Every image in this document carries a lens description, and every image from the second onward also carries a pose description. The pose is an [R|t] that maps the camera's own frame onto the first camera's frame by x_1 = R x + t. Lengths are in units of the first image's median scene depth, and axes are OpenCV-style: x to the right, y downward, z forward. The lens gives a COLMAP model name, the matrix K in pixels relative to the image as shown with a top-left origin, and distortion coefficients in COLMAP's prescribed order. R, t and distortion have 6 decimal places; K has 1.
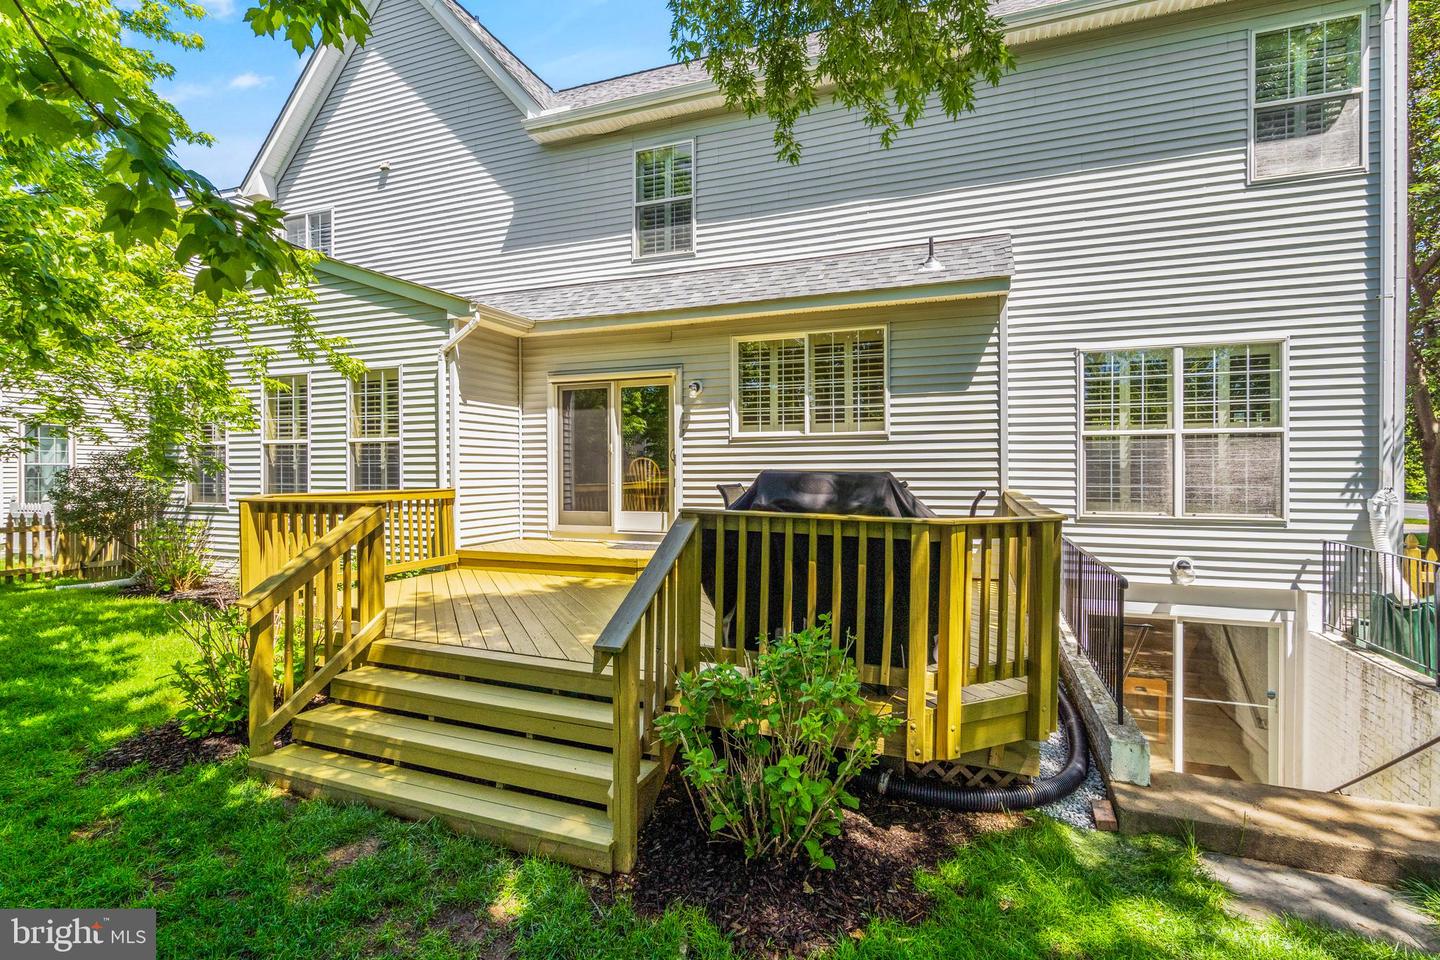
lens RADIAL K [[668.1, 0, 720.0], [0, 668.1, 480.0], [0, 0, 1]] dist [0.001725, 0.000108]
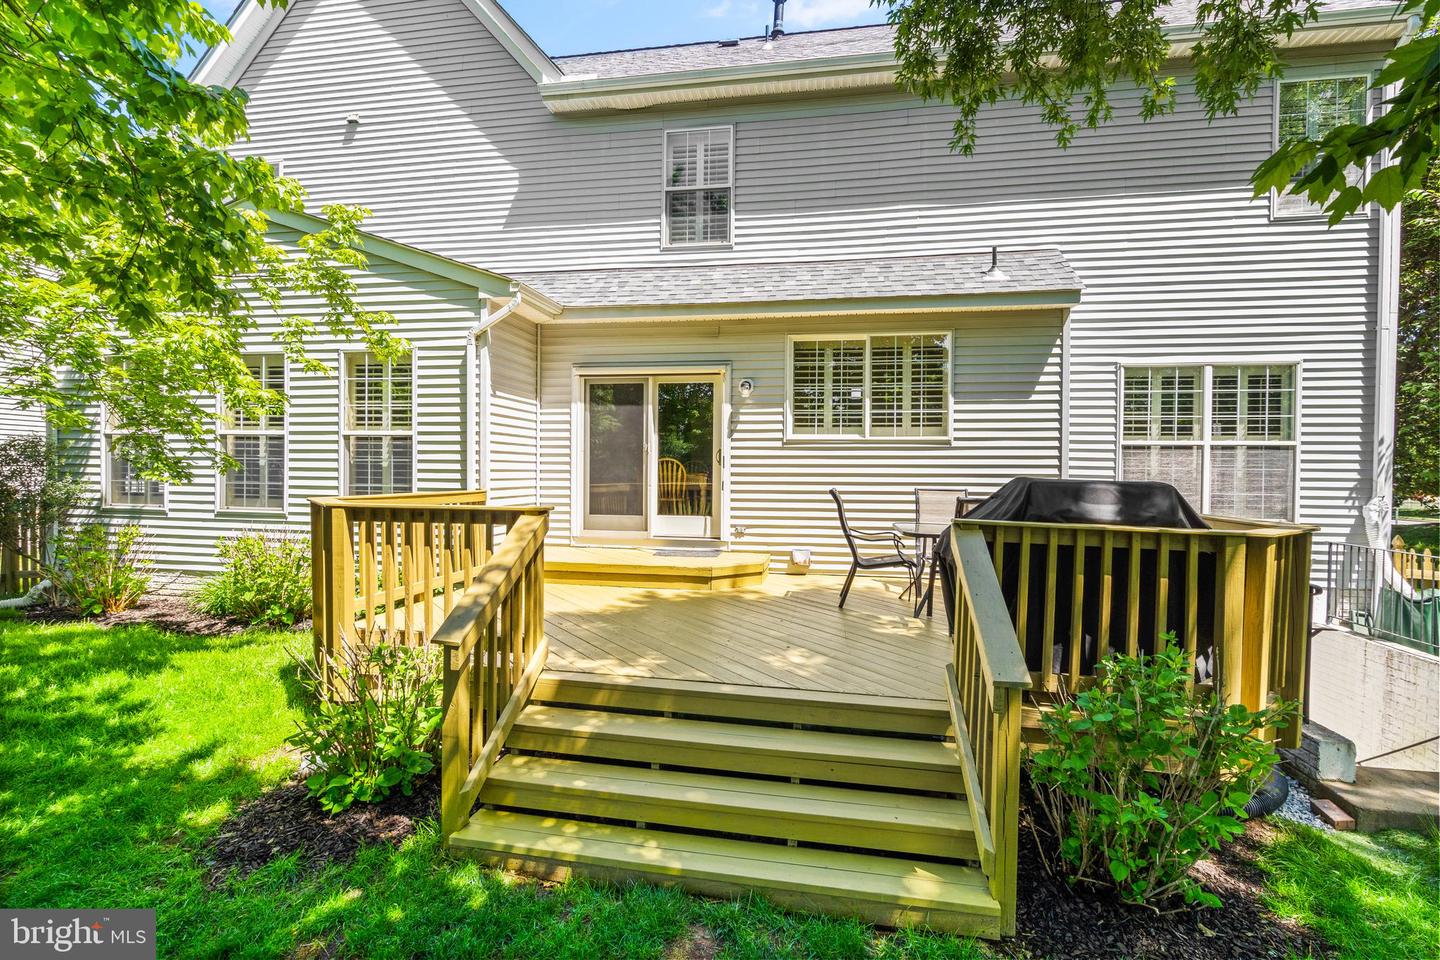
lens RADIAL K [[651.5, 0, 719.9], [0, 651.5, 490.8], [0, 0, 1]] dist [0.001892, 0.000564]
pose [[0.982210, 0.007161, 0.187650, -0.269425], [-0.010030, 0.999847, 0.014342, -0.001805], [-0.187518, -0.015969, 0.982131, 0.096230]]
